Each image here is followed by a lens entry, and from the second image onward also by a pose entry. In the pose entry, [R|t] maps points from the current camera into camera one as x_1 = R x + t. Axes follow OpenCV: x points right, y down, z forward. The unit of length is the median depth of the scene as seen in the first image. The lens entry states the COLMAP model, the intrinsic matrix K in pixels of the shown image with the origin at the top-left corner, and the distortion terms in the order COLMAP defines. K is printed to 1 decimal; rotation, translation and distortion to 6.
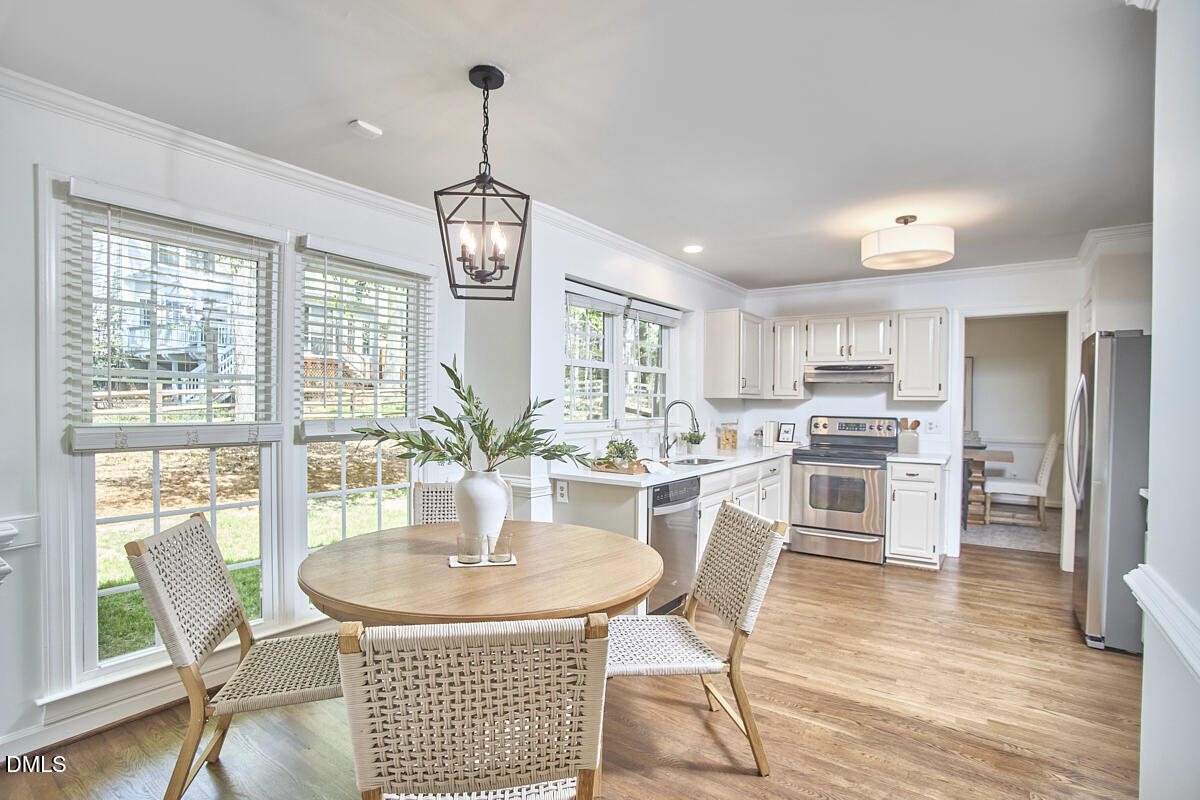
lens RADIAL K [[607.4, 0, 593.1], [0, 607.4, 415.9], [0, 0, 1]] dist [-0.091858, 0.054839]
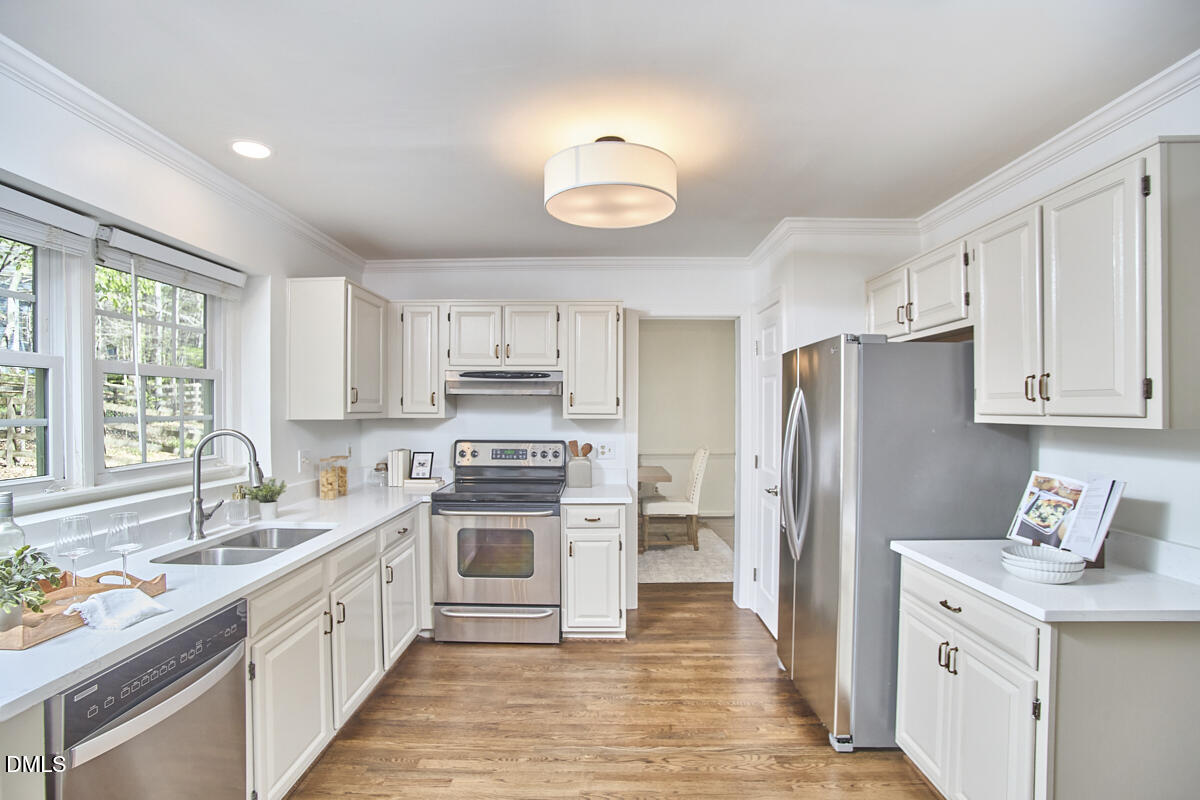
lens RADIAL K [[607.4, 0, 593.1], [0, 607.4, 415.9], [0, 0, 1]] dist [-0.091858, 0.054839]
pose [[0.829654, -0.013232, 0.558121, 0.105312], [0.018708, 0.999817, -0.004107, -0.025893], [-0.557964, 0.013849, 0.829750, 0.335232]]
